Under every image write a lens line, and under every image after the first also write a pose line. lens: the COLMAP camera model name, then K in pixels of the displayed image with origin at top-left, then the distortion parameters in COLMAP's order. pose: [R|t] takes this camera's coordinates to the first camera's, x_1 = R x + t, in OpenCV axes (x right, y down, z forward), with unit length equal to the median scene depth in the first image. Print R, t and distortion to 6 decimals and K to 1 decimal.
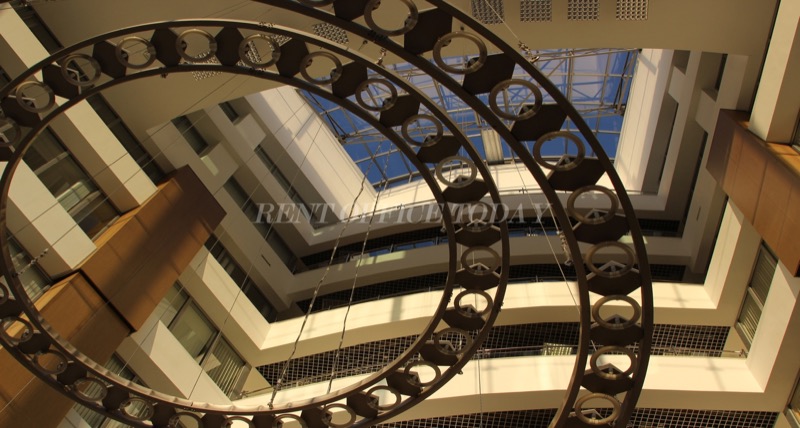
lens RADIAL K [[817.1, 0, 400.0], [0, 817.1, 214.0], [0, 0, 1]] dist [-0.084584, 0.009992]
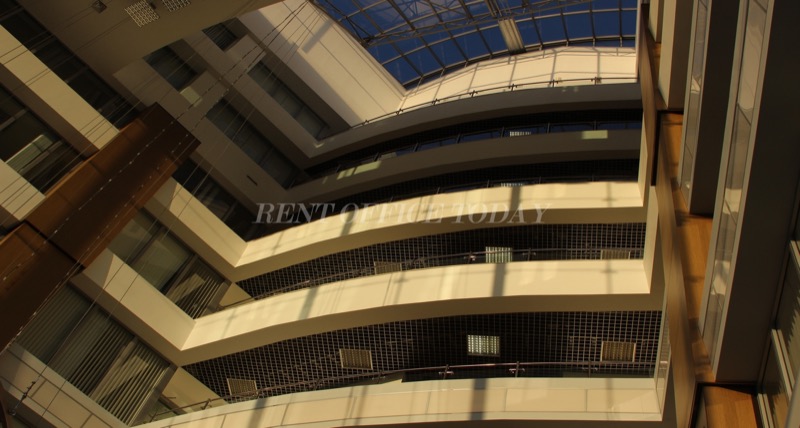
lens RADIAL K [[817.1, 0, 400.0], [0, 817.1, 214.0], [0, 0, 1]] dist [-0.084584, 0.009992]
pose [[0.988077, -0.068215, -0.138022, 0.202624], [0.087442, 0.986507, 0.138415, -0.035794], [0.126718, -0.148834, 0.980710, -0.035035]]
